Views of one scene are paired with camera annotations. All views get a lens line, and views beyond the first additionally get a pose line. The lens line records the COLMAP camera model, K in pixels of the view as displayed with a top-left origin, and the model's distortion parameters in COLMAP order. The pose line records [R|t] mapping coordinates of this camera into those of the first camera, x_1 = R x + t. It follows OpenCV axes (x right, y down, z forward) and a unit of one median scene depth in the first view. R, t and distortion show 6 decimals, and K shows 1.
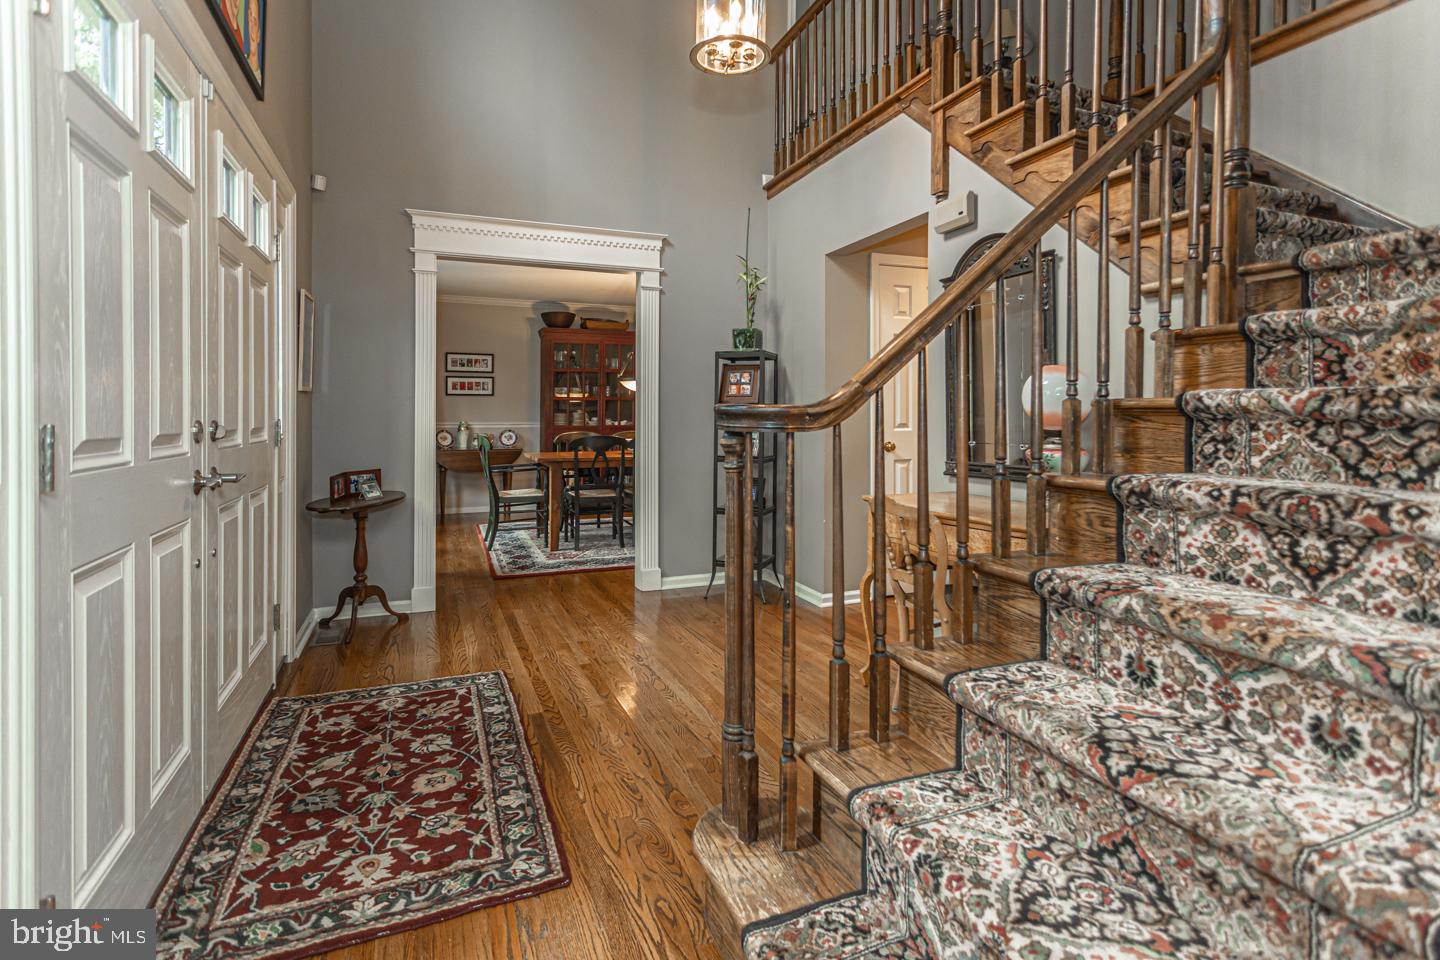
lens RADIAL K [[702.6, 0, 701.1], [0, 702.6, 423.8], [0, 0, 1]] dist [-0.001975, 0.000179]
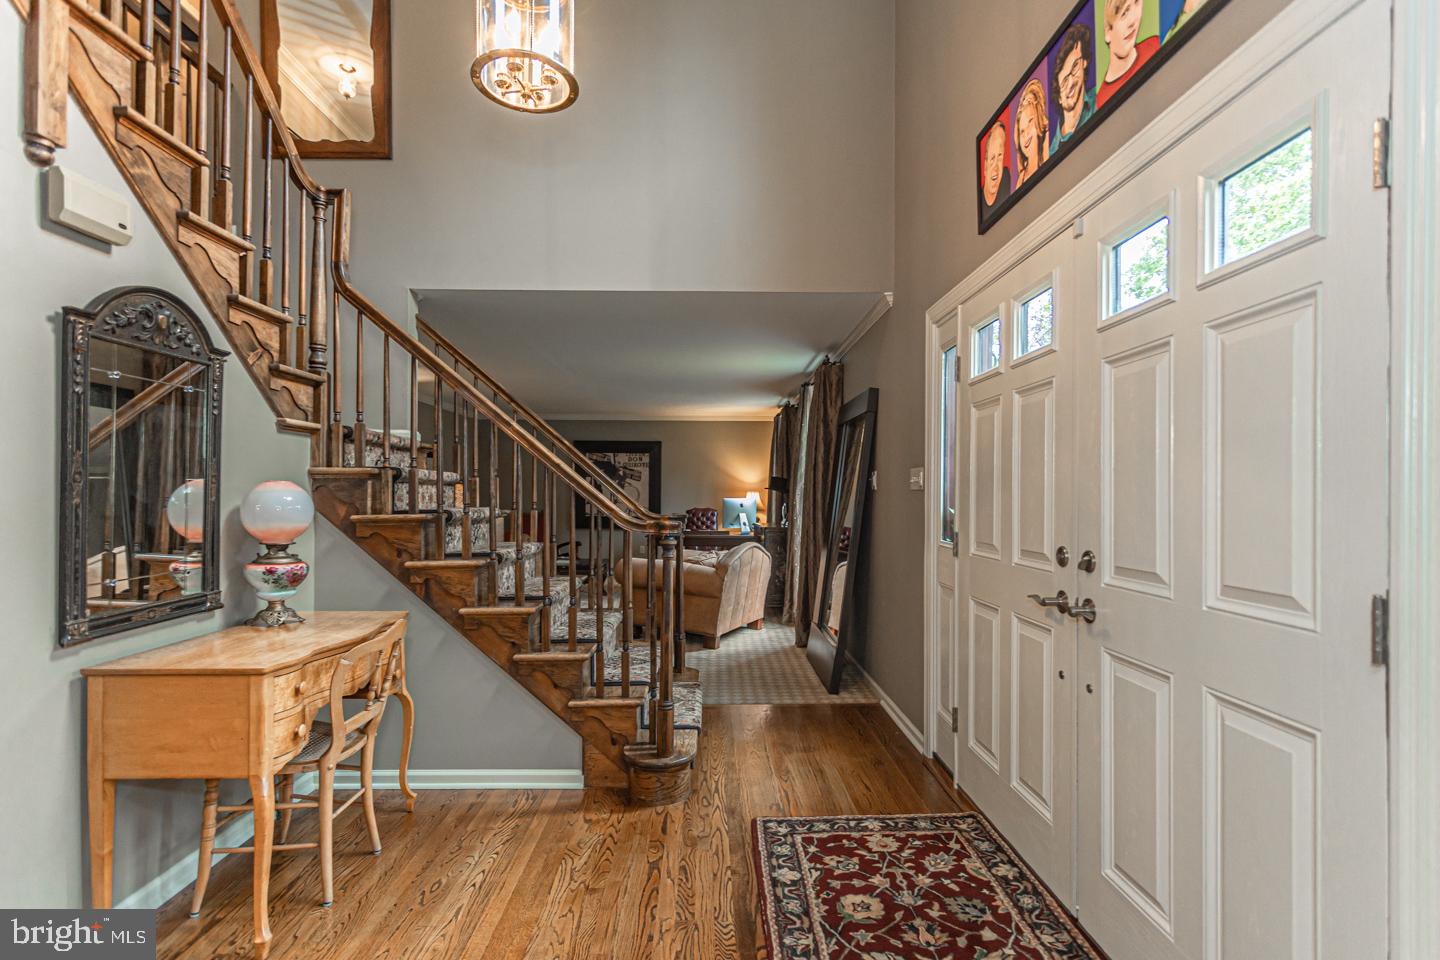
lens RADIAL K [[689.9, 0, 728.6], [0, 689.9, 477.7], [0, 0, 1]] dist [-0.000818, 0.000796]
pose [[-0.940460, -0.000437, 0.339903, -0.593703], [-0.005774, 0.999875, -0.014693, -0.097843], [-0.339855, -0.015781, -0.940346, 2.226050]]
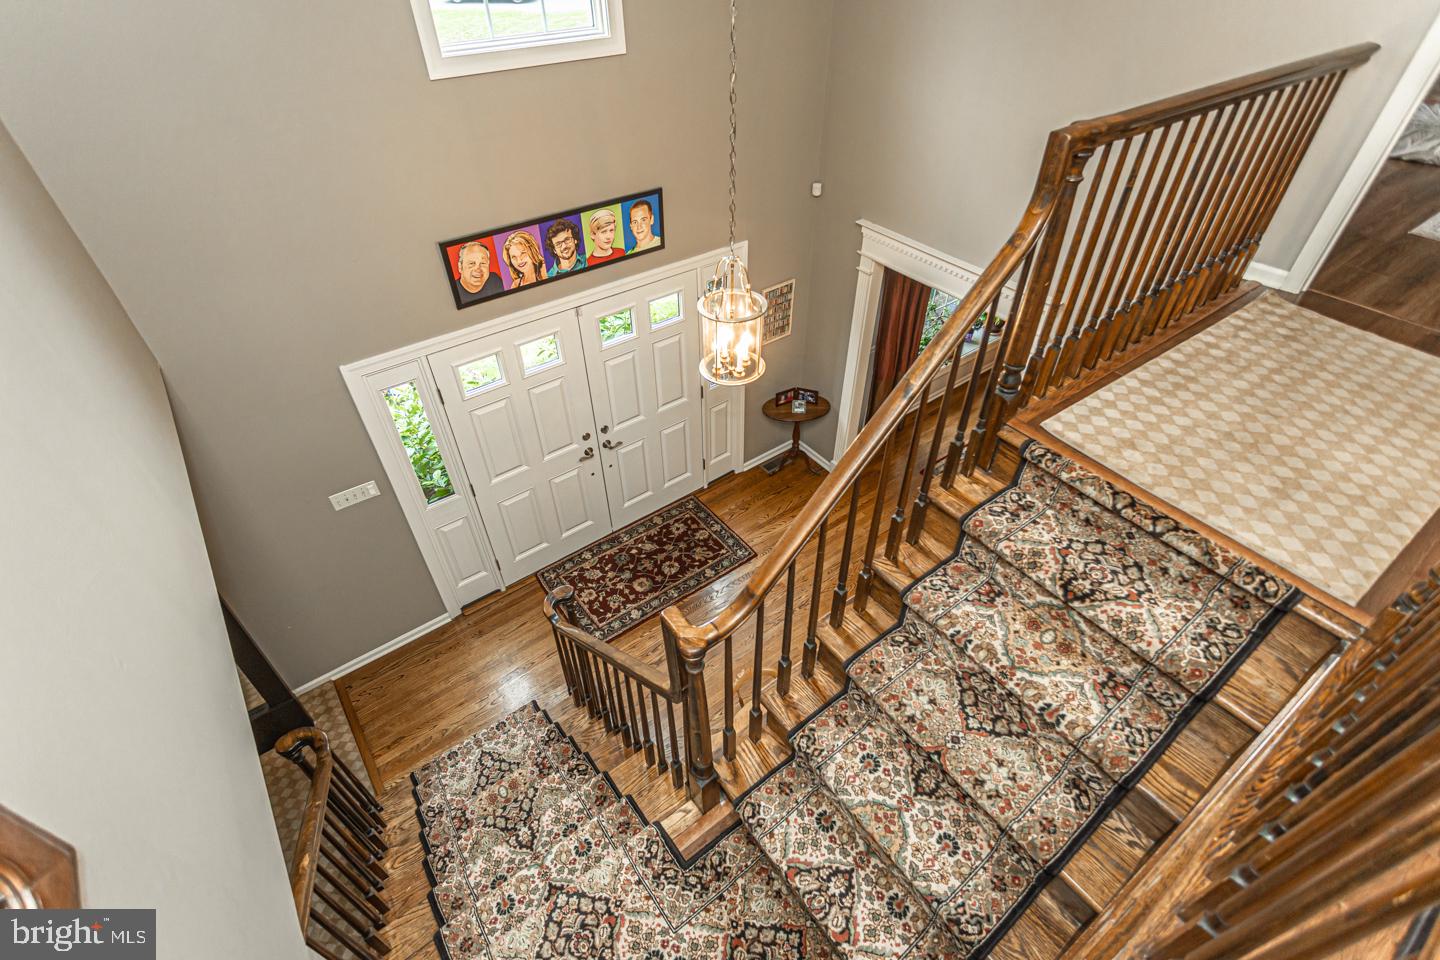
lens RADIAL K [[689.9, 0, 728.6], [0, 689.9, 477.7], [0, 0, 1]] dist [-0.000818, 0.000796]
pose [[0.269411, 0.646765, -0.713521, 1.396398], [-0.006666, 0.742151, 0.670199, -1.640324], [0.963002, -0.175802, 0.204255, 0.956575]]
